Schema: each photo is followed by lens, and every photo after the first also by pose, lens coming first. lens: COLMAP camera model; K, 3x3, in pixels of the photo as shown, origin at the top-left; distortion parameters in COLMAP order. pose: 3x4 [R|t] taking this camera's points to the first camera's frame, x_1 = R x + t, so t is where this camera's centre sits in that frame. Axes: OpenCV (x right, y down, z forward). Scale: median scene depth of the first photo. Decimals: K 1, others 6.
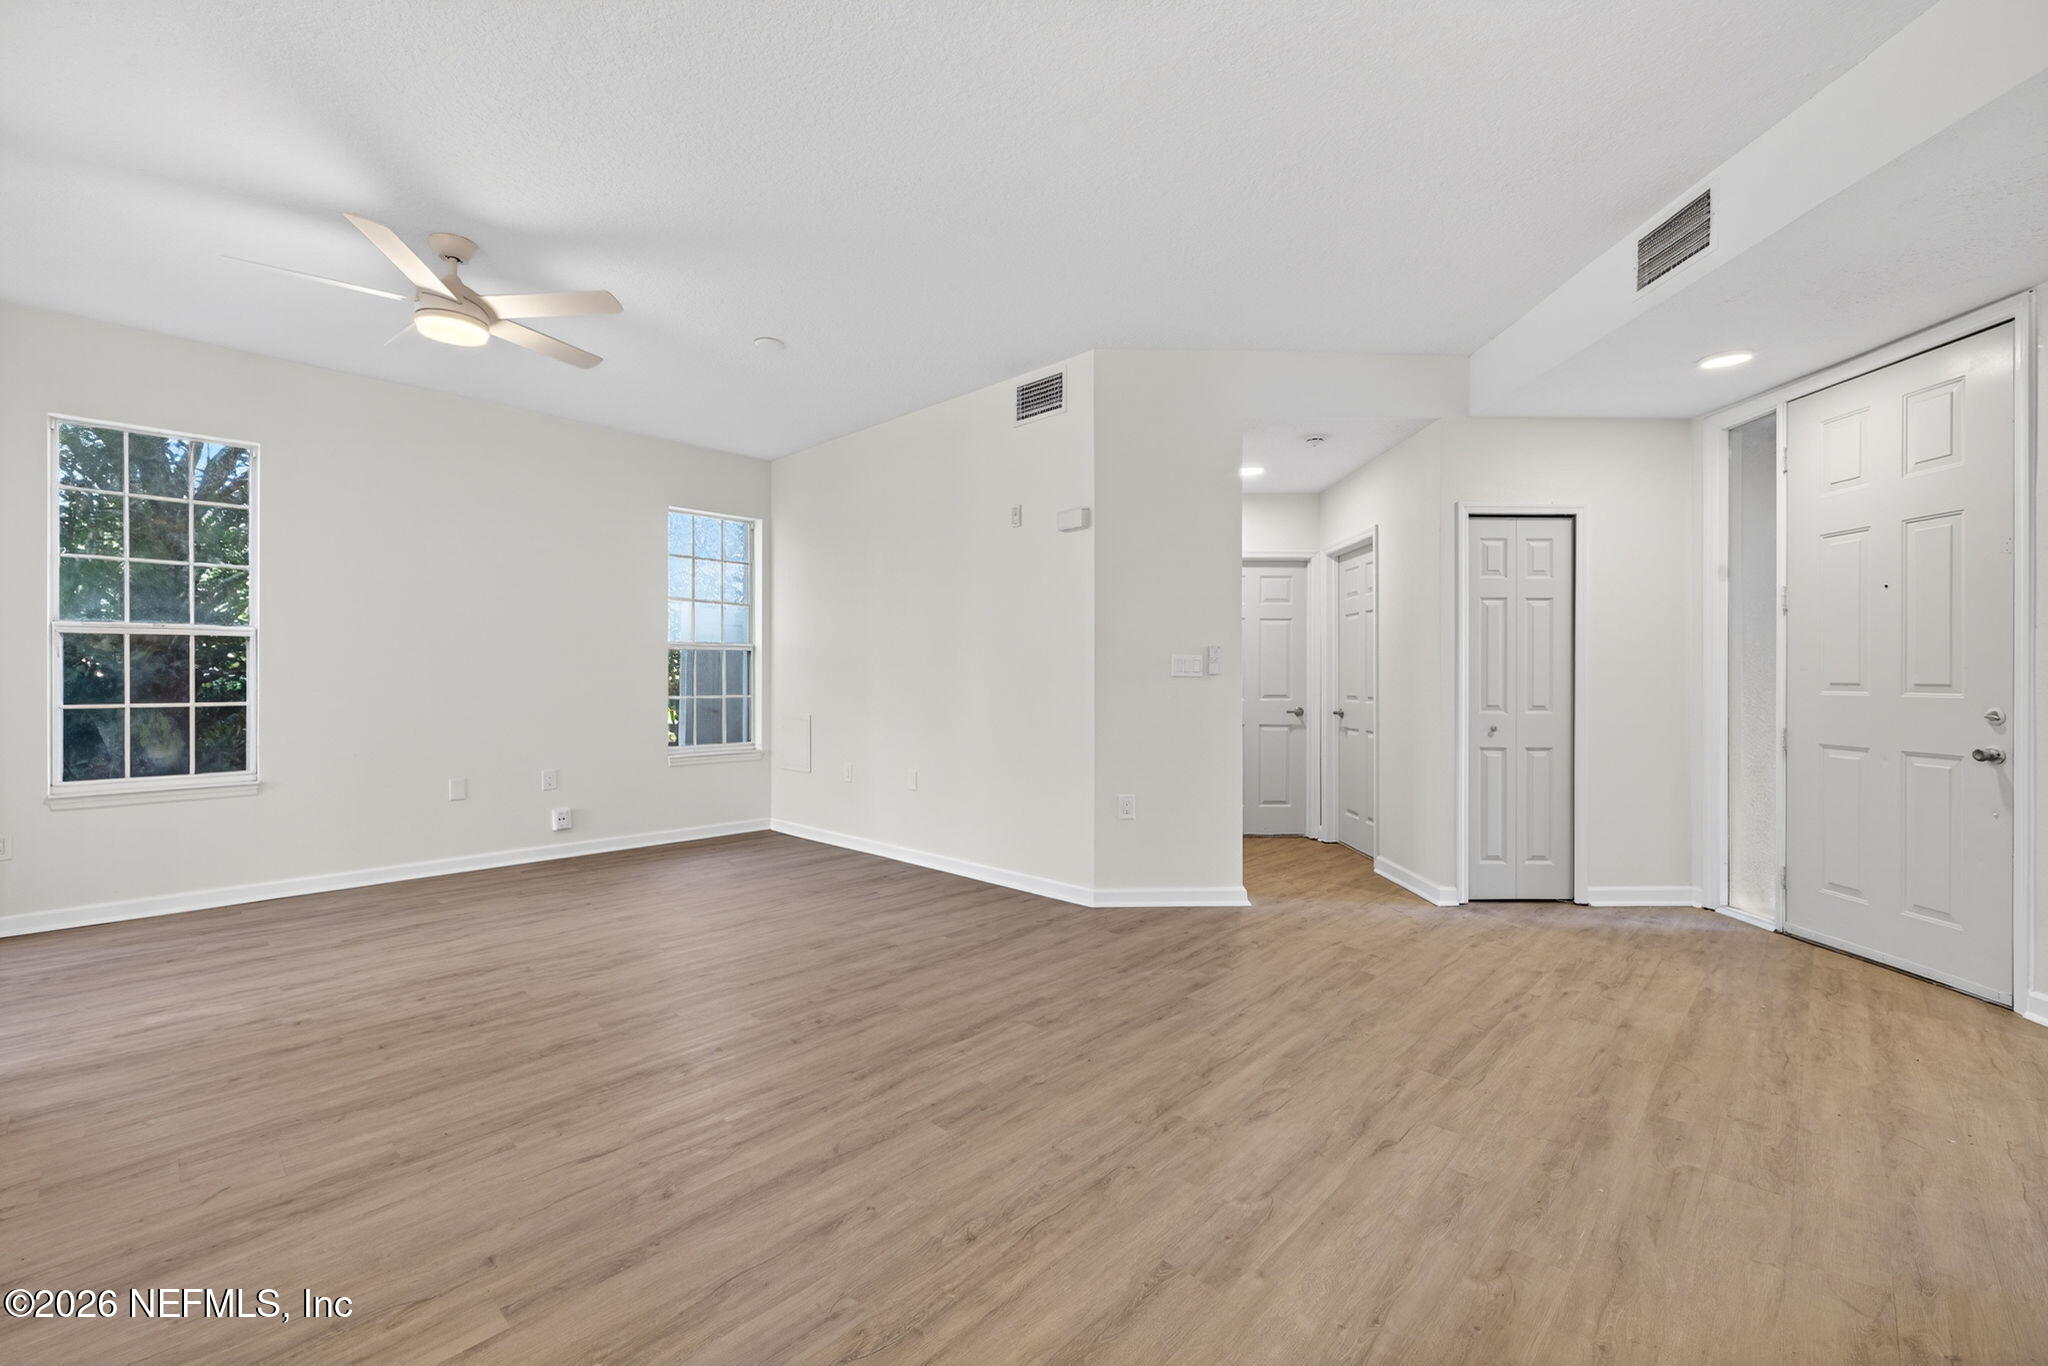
lens RADIAL K [[850.5, 0, 1015.9], [0, 850.5, 680.0], [0, 0, 1]] dist [0.014332, -0.002283]
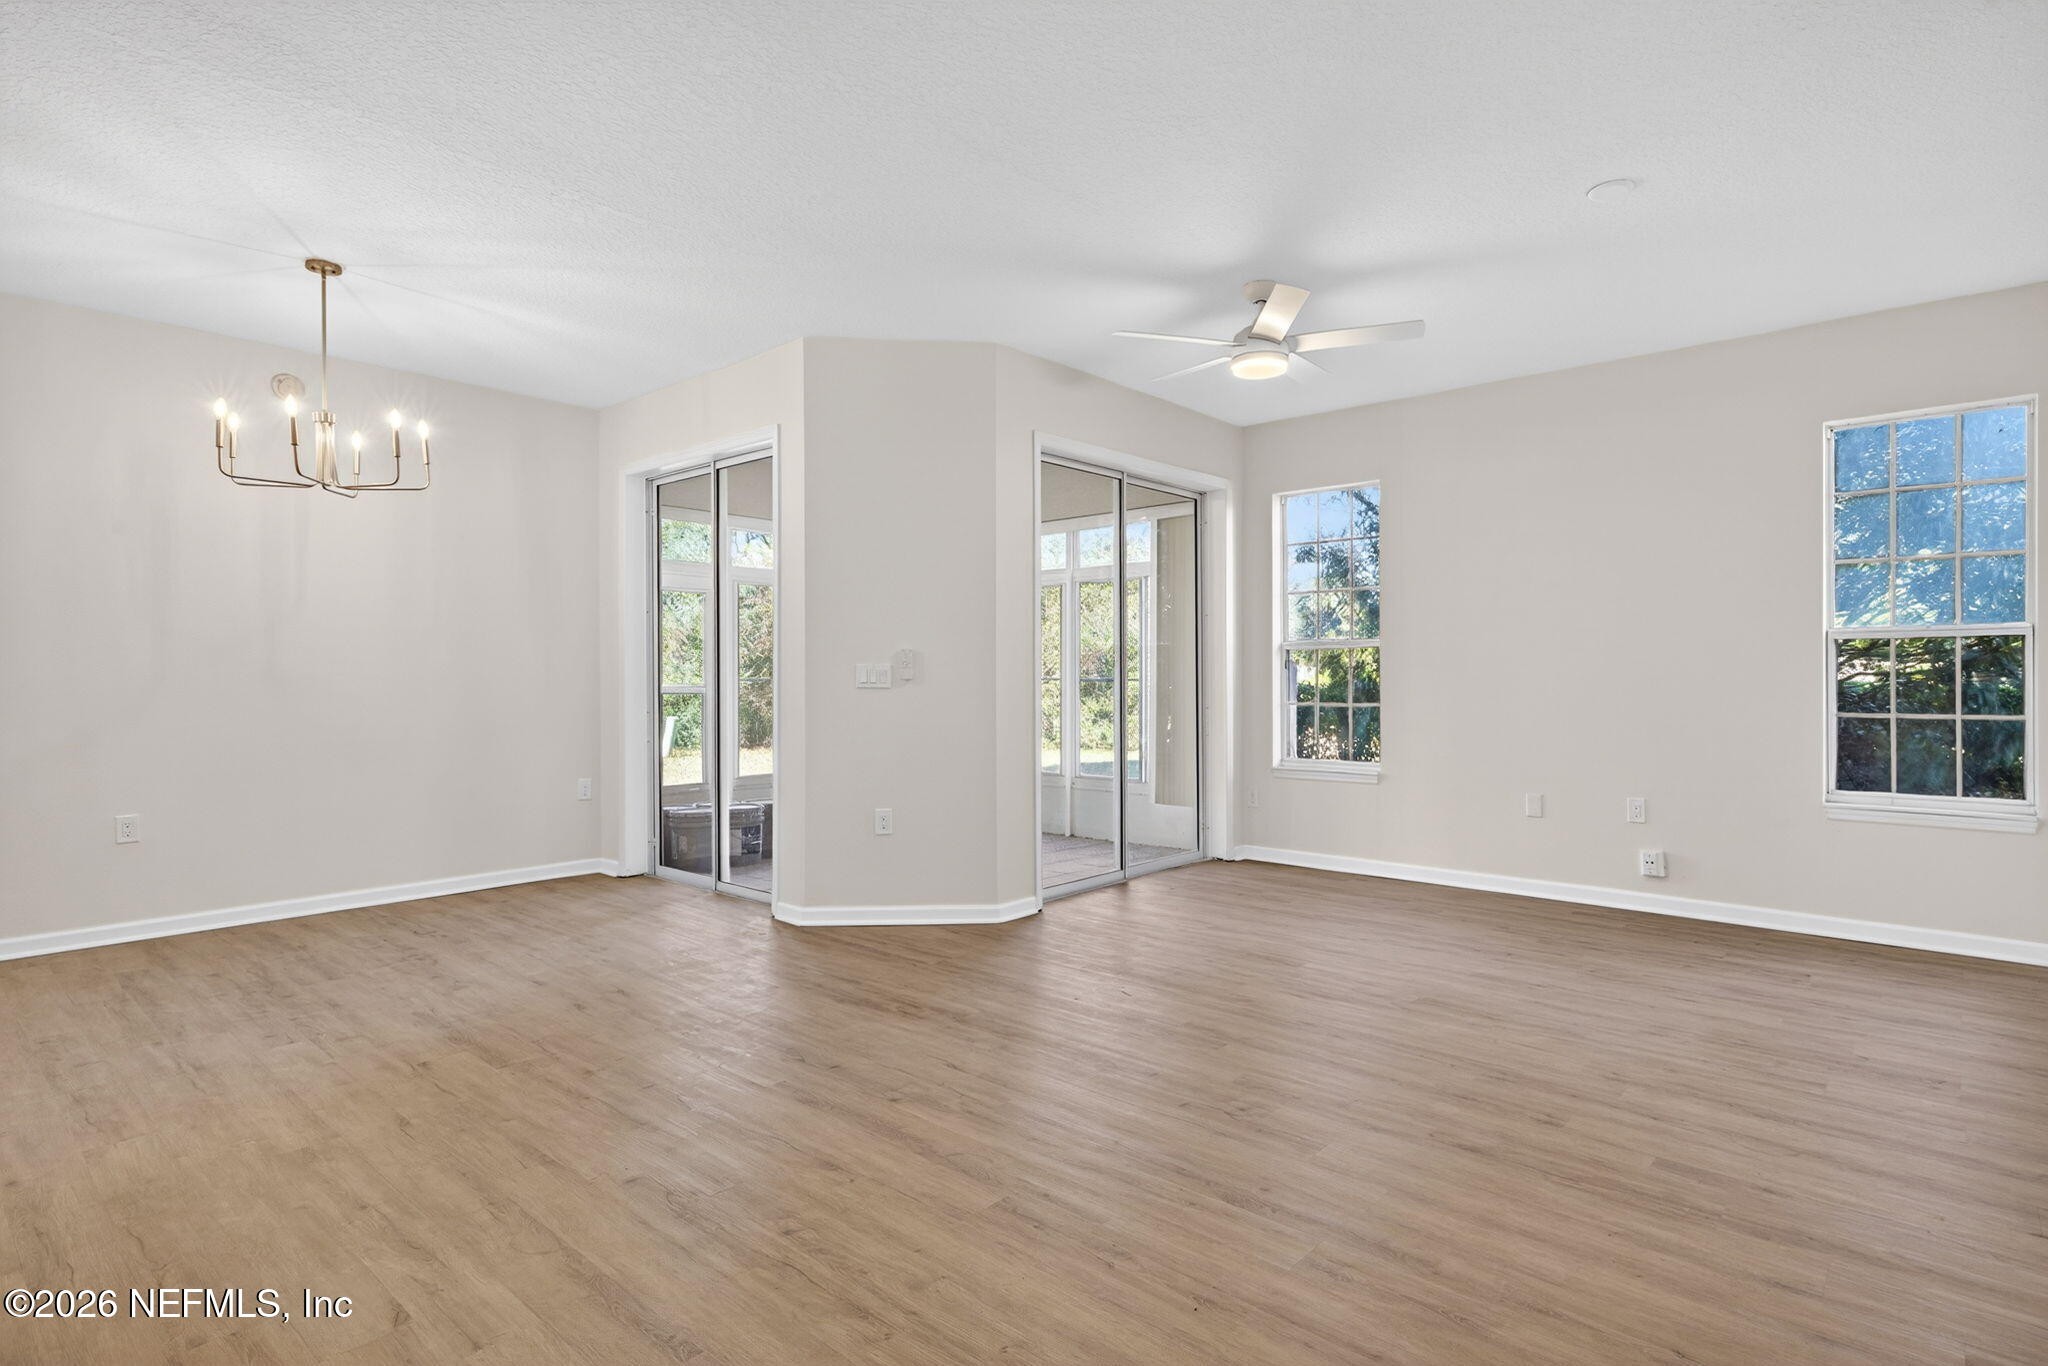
lens RADIAL K [[1012.5, 0, 1040.2], [0, 1012.5, 676.9], [0, 0, 1]] dist [0.011899, -0.001630]
pose [[0.054094, -0.004658, -0.998525, 0.643503], [-0.000684, 0.999989, -0.004702, -0.006662], [0.998536, 0.000937, 0.054090, 0.667493]]
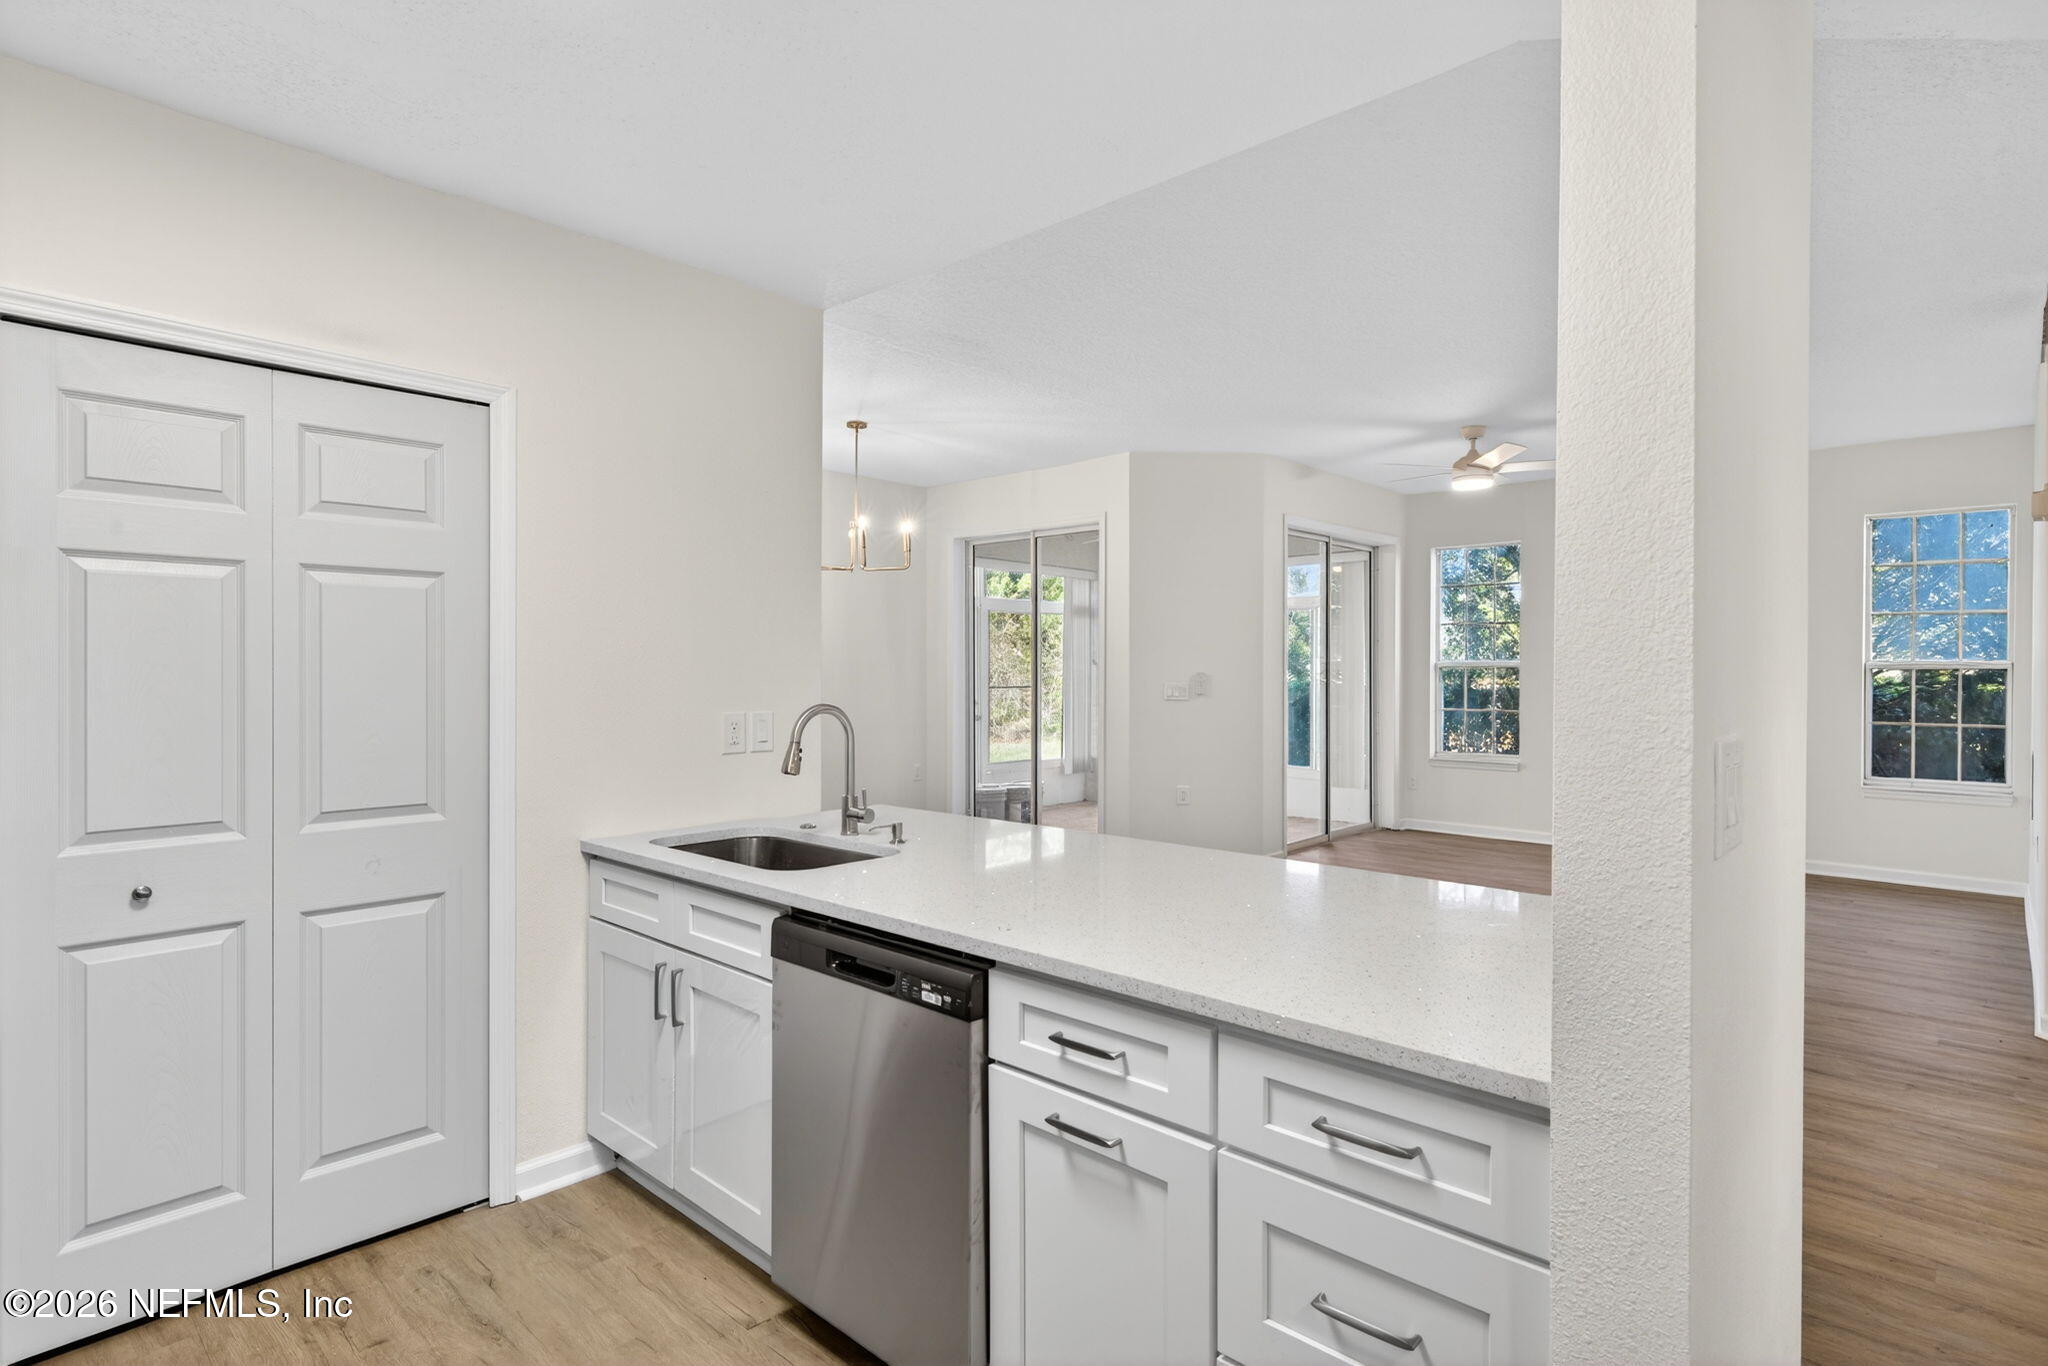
lens RADIAL K [[976.3, 0, 1062.4], [0, 976.3, 670.7], [0, 0, 1]] dist [0.004523, 0.001519]
pose [[0.033761, -0.001441, -0.999429, 1.179007], [-0.004183, 0.999990, -0.001583, -0.056087], [0.999421, 0.004234, 0.033755, 0.176237]]
